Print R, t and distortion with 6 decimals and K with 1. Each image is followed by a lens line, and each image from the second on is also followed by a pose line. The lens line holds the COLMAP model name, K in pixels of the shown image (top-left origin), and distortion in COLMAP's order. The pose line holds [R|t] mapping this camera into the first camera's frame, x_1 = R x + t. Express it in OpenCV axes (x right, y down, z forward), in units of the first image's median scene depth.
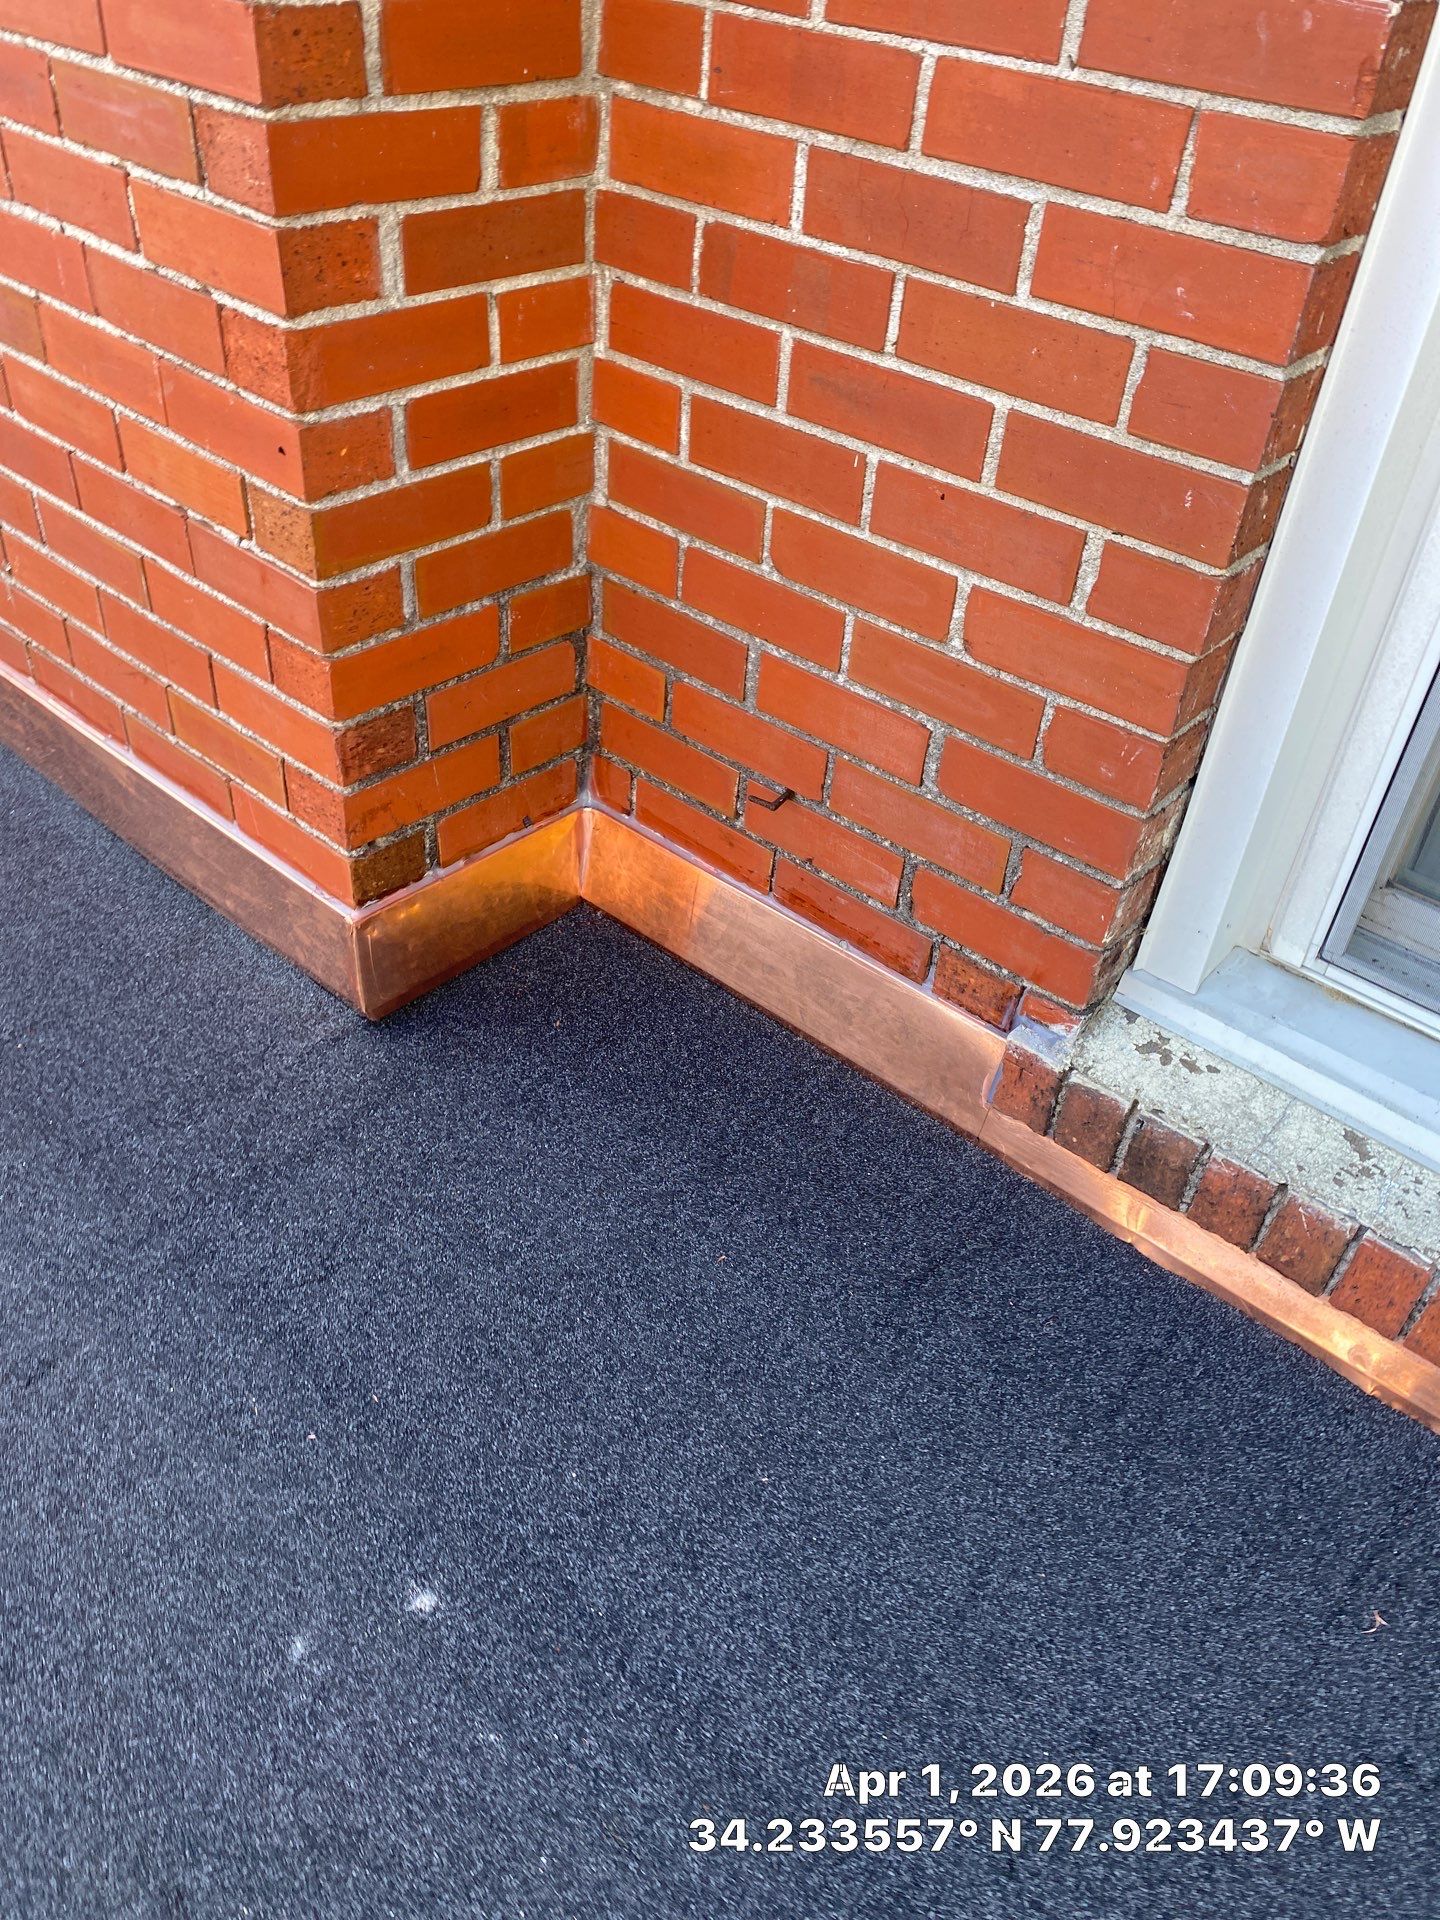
lens RADIAL K [[1452.0, 0, 725.6], [0, 1452.0, 967.0], [0, 0, 1]] dist [0.024730, -0.022239]
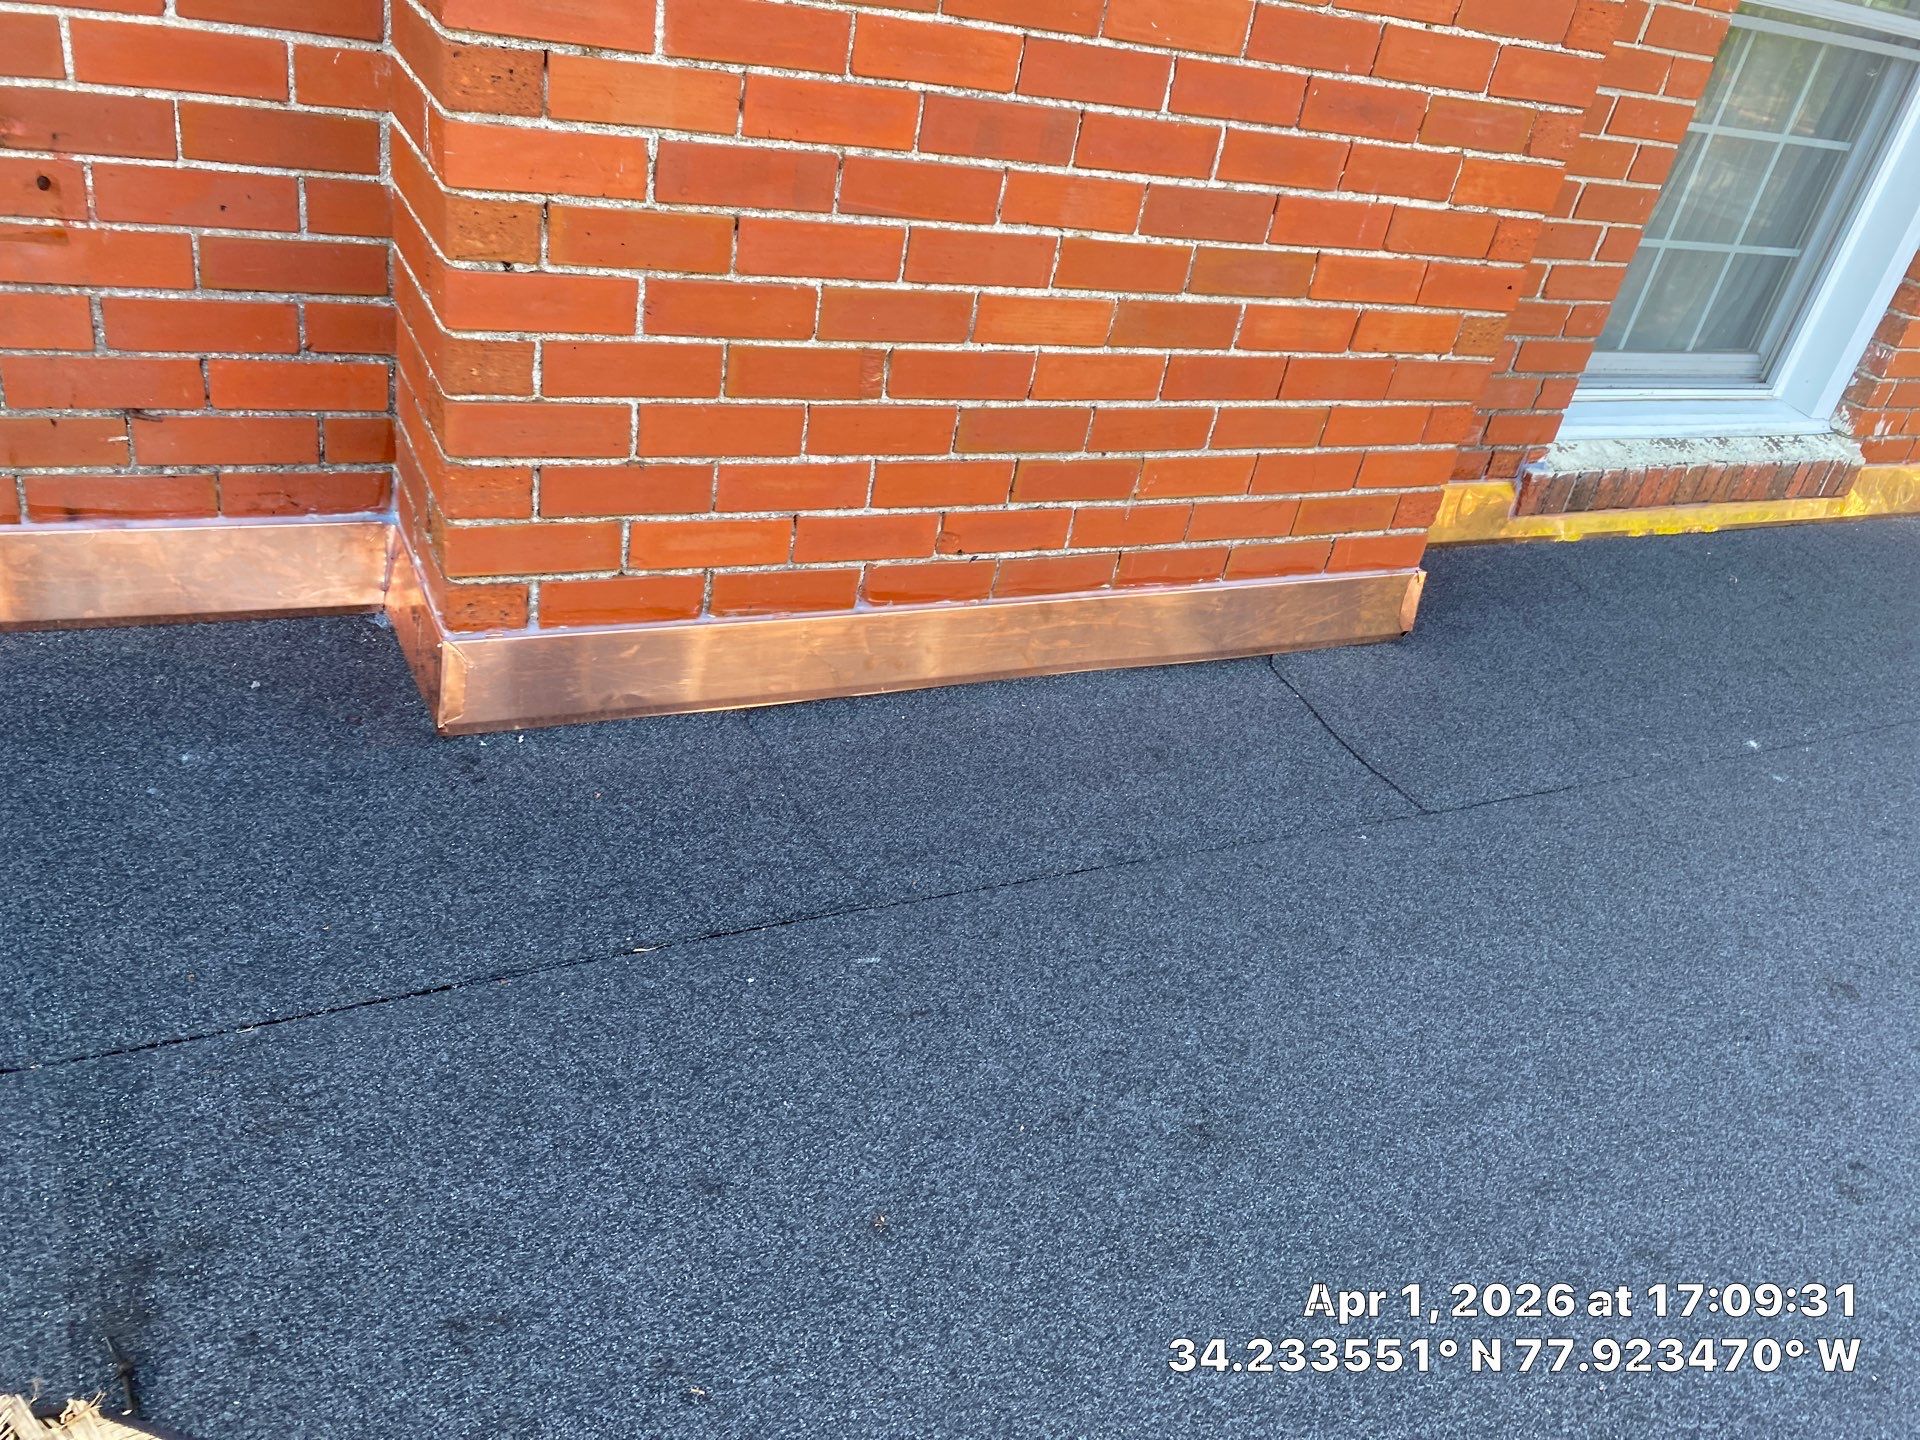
lens RADIAL K [[1452.0, 0, 962.3], [0, 1452.0, 723.7], [0, 0, 1]] dist [0.024730, -0.022239]
pose [[0.380773, -0.486245, 0.786497, -2.323837], [0.461674, 0.836941, 0.293917, -0.774981], [-0.801167, 0.251189, 0.543171, 0.732657]]
